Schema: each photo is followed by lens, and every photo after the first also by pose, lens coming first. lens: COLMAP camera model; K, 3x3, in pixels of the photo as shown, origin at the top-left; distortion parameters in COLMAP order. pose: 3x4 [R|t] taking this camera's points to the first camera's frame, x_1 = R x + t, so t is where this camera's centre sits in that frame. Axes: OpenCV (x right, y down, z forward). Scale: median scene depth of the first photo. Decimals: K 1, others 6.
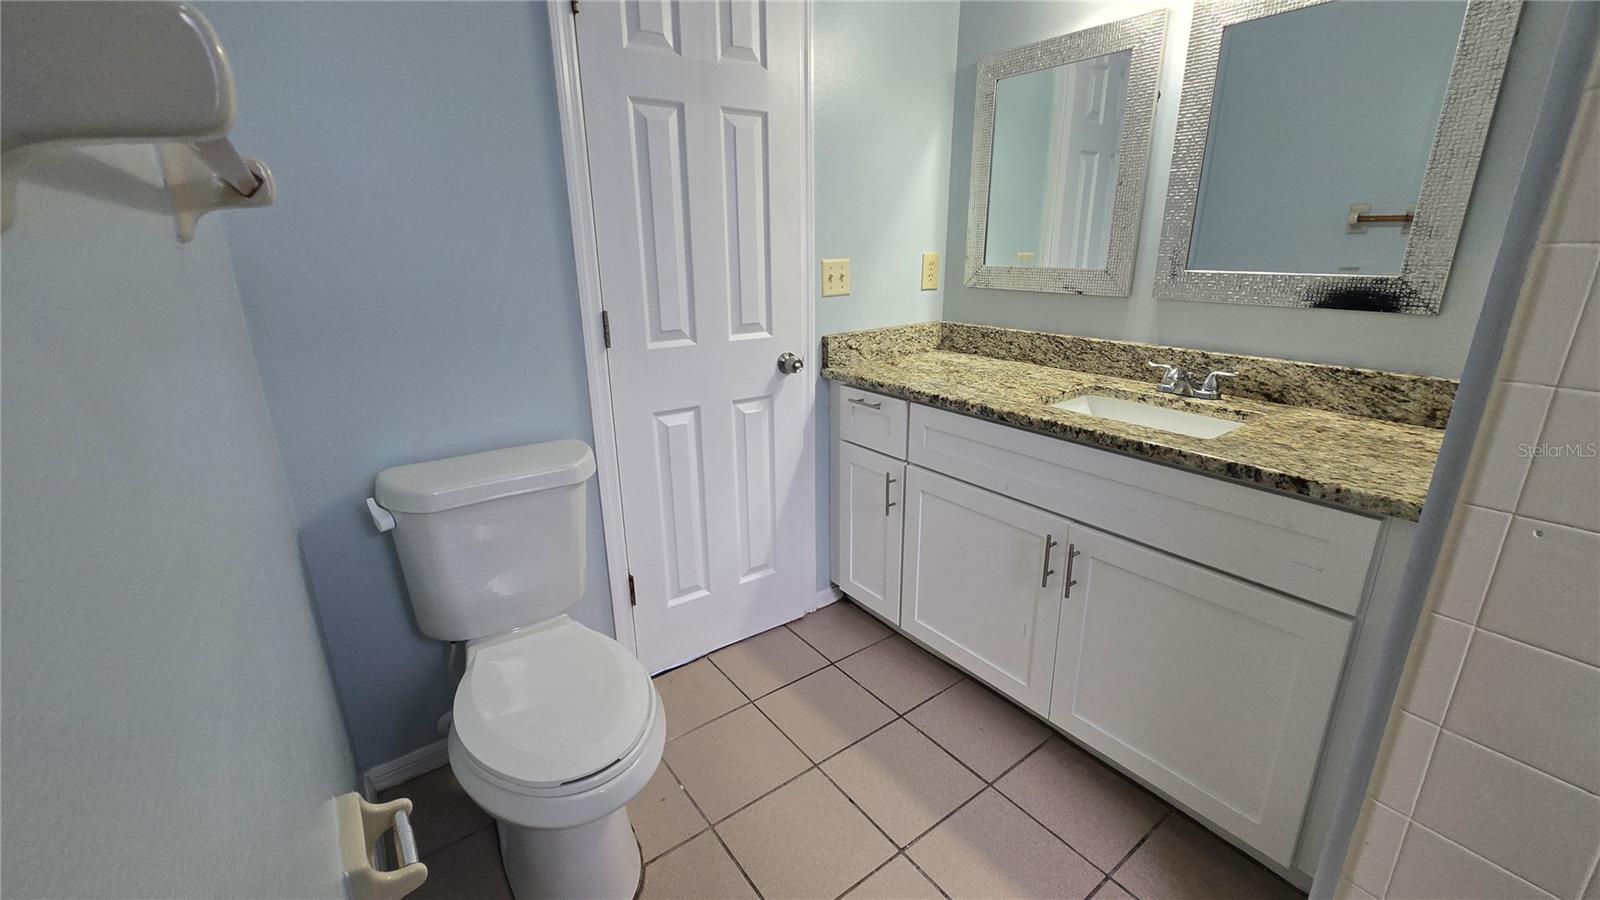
lens RADIAL K [[652.5, 0, 803.7], [0, 652.5, 444.0], [0, 0, 1]] dist [0.001854, 0.000519]
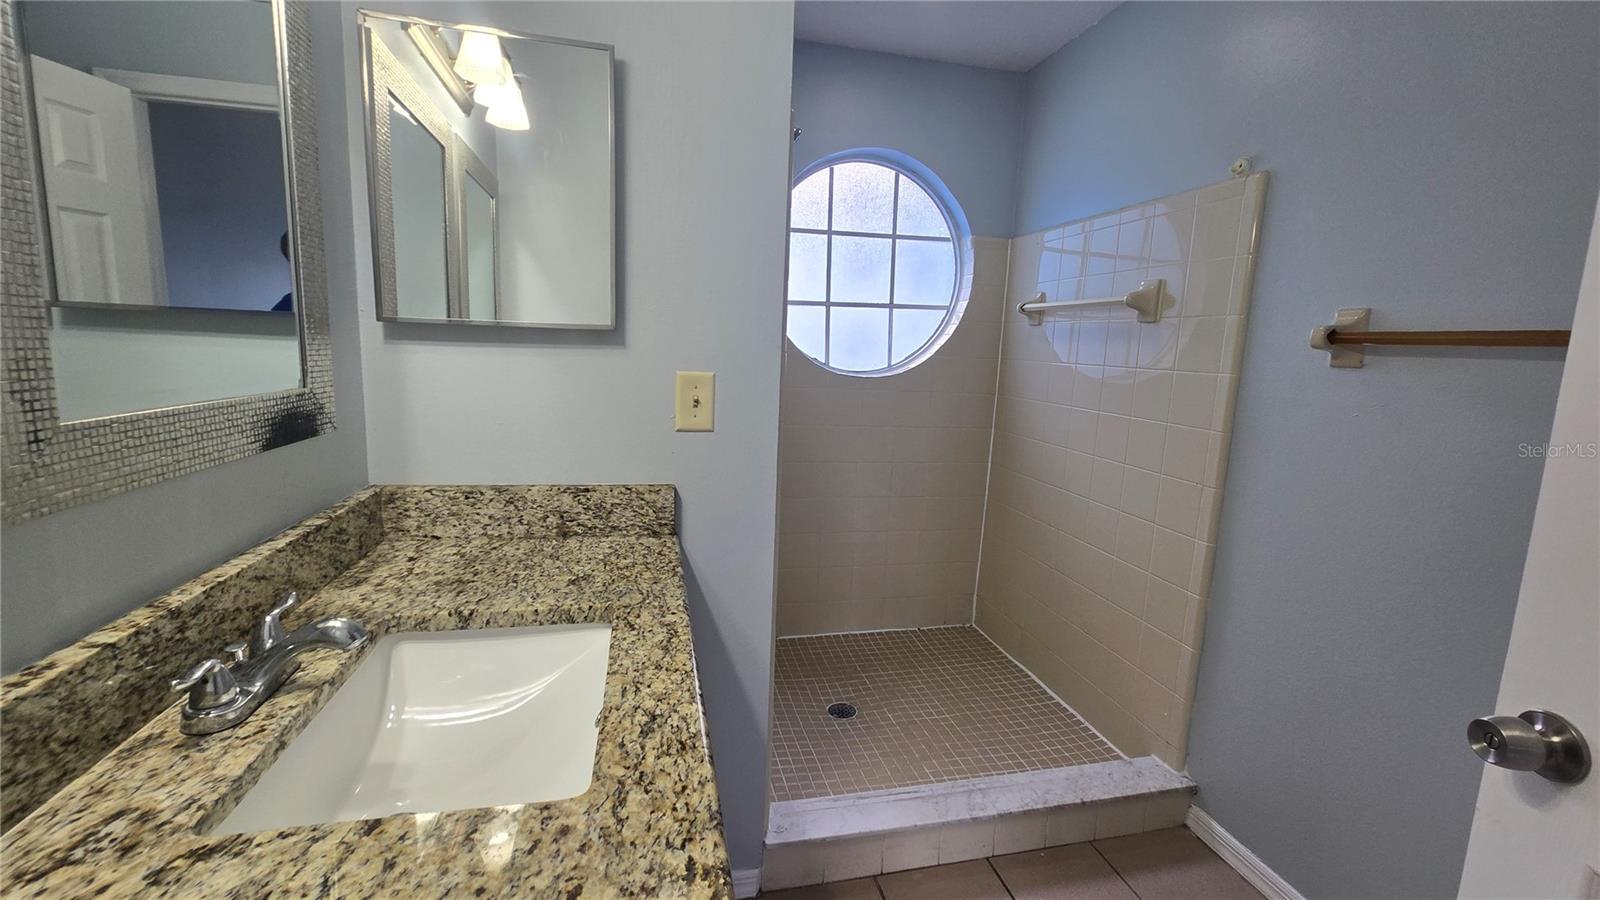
lens RADIAL K [[652.5, 0, 797.5], [0, 652.5, 448.7], [0, 0, 1]] dist [0.001854, 0.000519]
pose [[-0.914905, -0.087207, 0.394137, 0.138492], [0.091021, 0.906673, 0.411896, -0.418101], [-0.393274, 0.412721, -0.821582, 1.335211]]
